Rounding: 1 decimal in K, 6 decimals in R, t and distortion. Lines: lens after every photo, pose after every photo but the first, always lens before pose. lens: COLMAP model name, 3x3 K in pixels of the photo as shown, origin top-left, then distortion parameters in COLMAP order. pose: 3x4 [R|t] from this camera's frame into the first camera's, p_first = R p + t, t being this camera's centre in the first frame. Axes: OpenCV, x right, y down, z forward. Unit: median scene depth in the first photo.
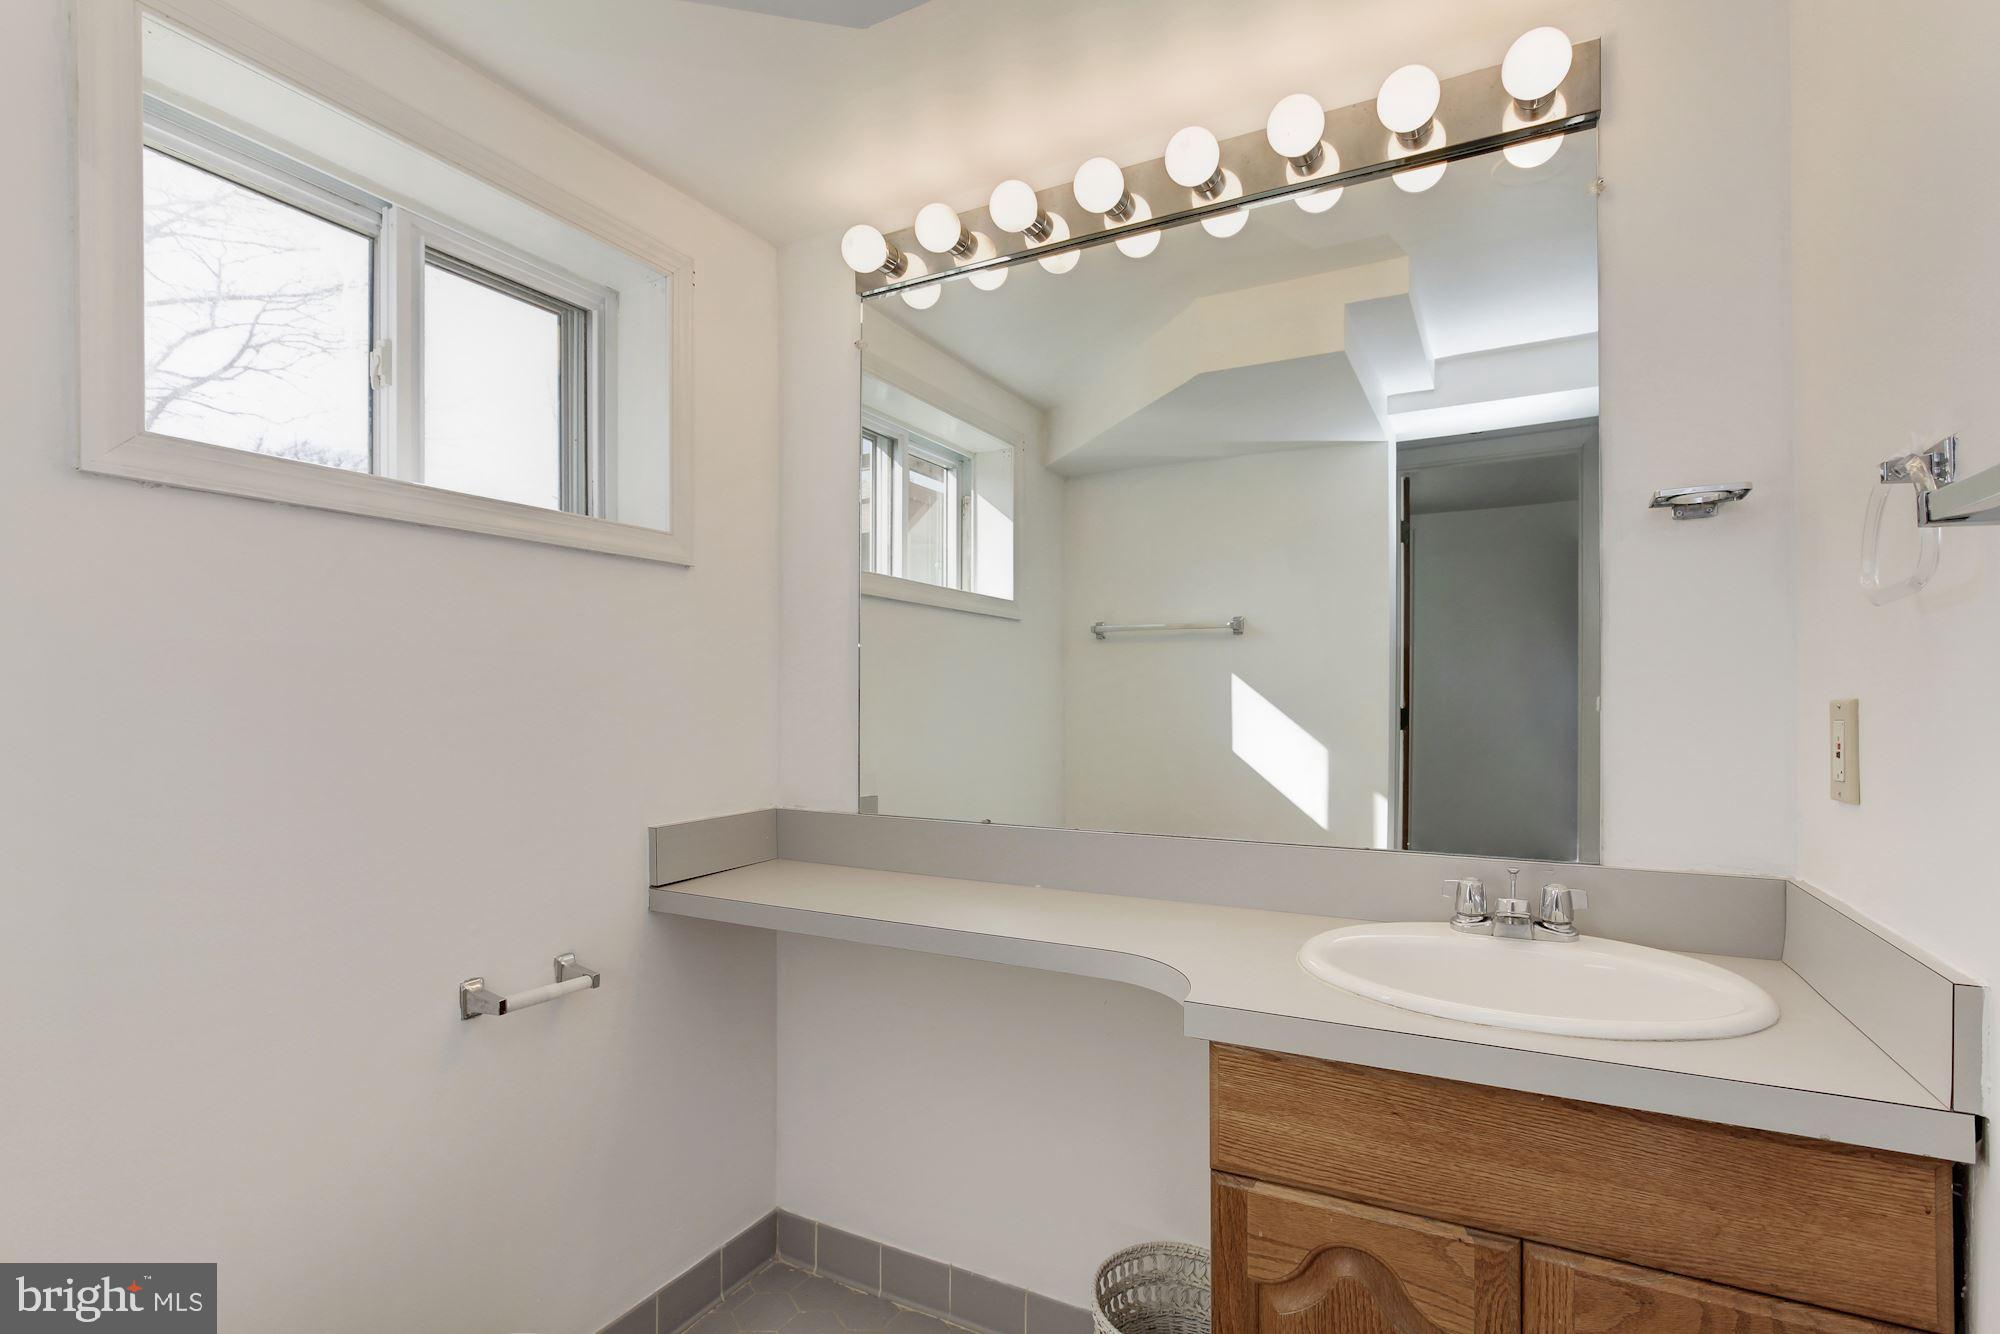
lens RADIAL K [[919.2, 0, 972.2], [0, 919.2, 689.4], [0, 0, 1]] dist [-0.028573, 0.015216]
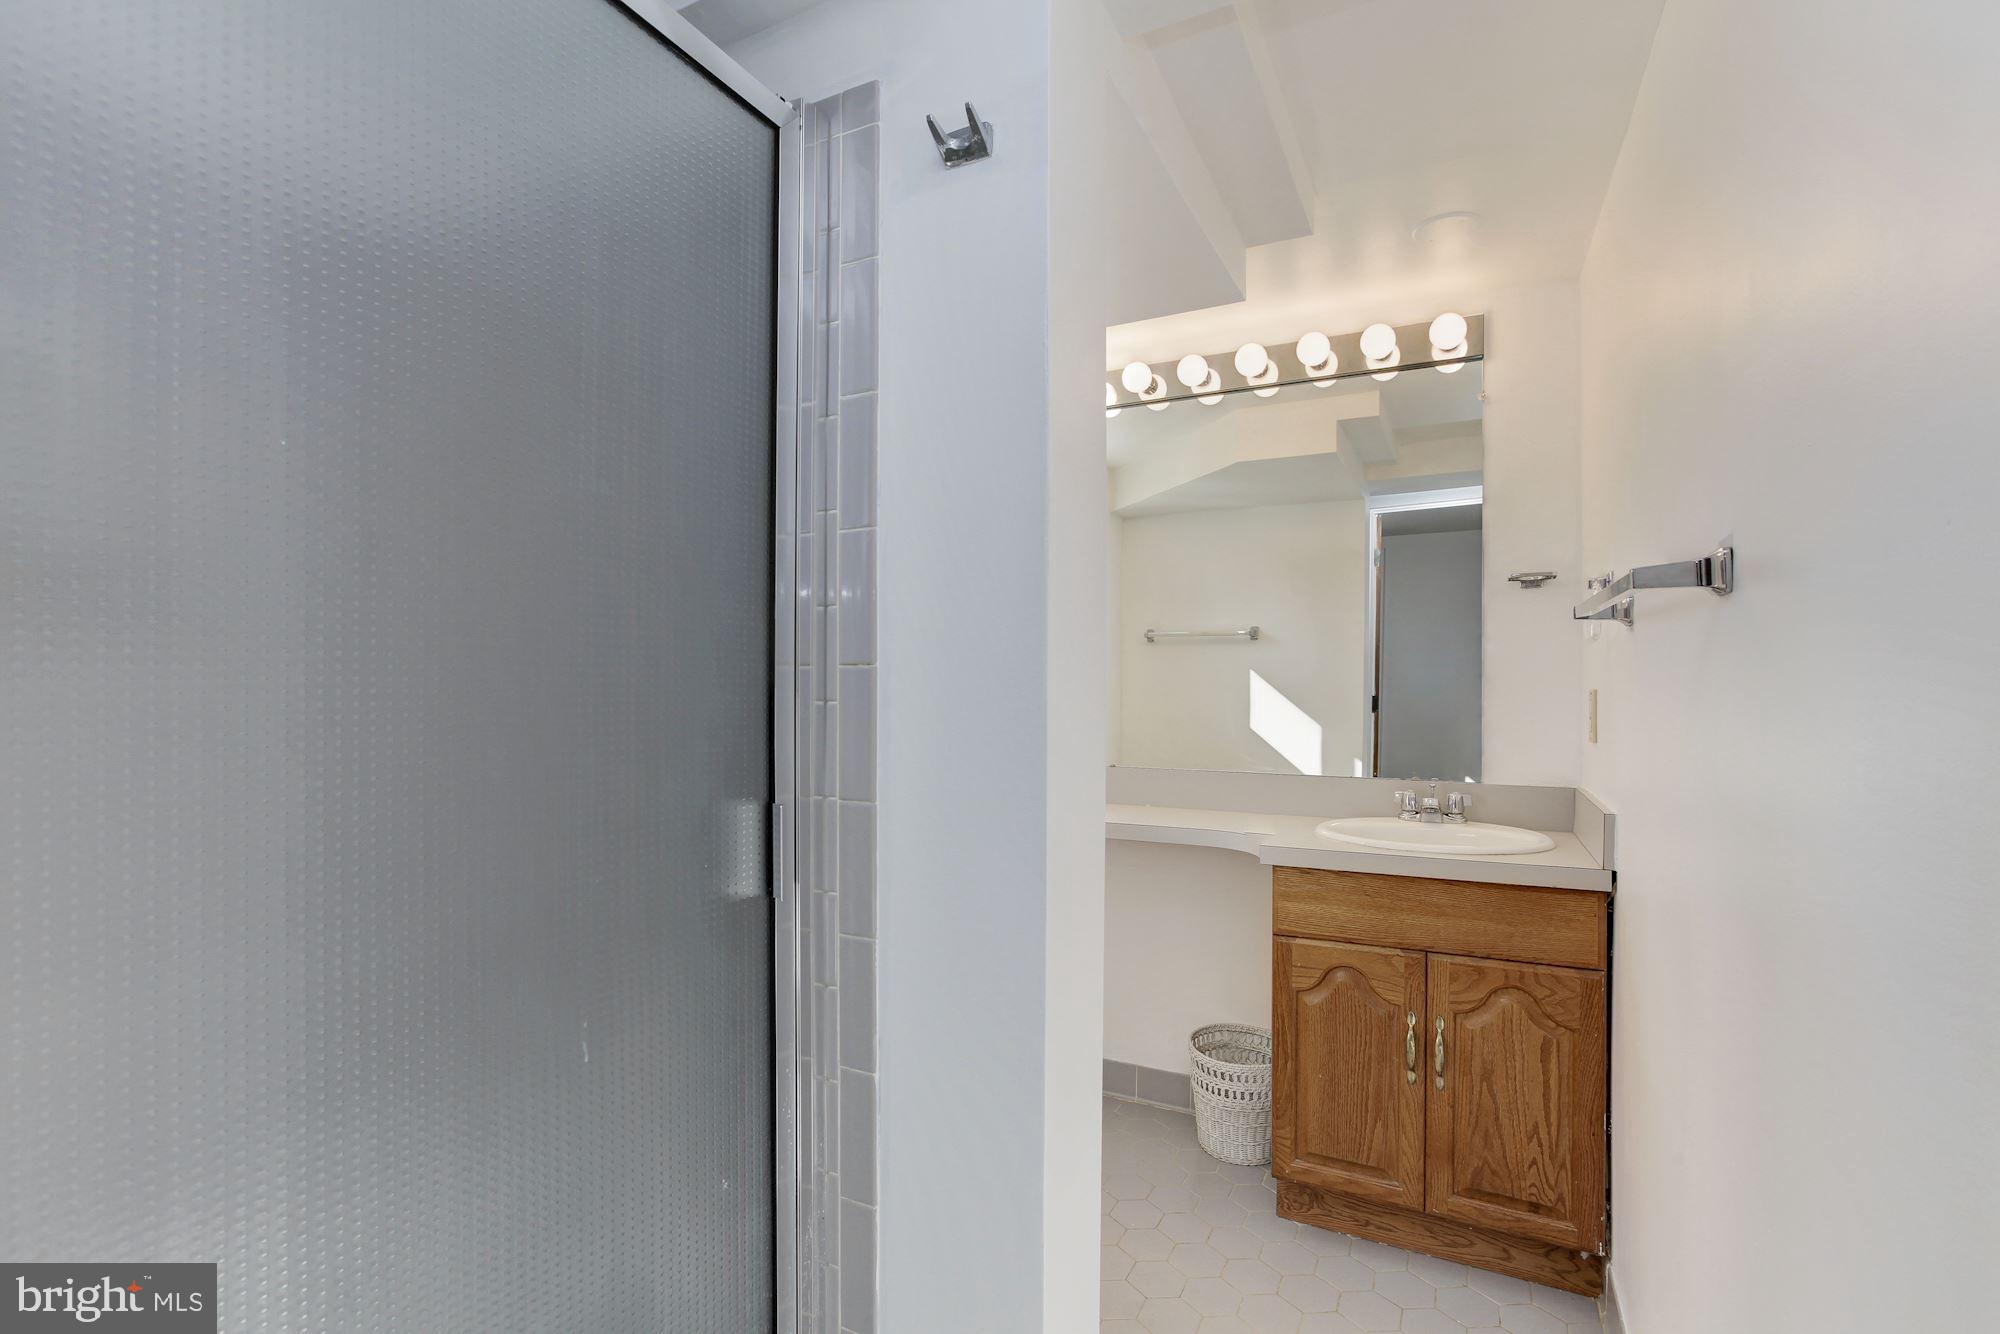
lens RADIAL K [[919.2, 0, 1010.5], [0, 919.2, 677.5], [0, 0, 1]] dist [-0.028573, 0.015216]
pose [[0.998194, 0.005875, 0.059788, -0.412434], [-0.005815, 0.999982, -0.001169, -0.005071], [-0.059794, 0.000819, 0.998210, -0.899346]]
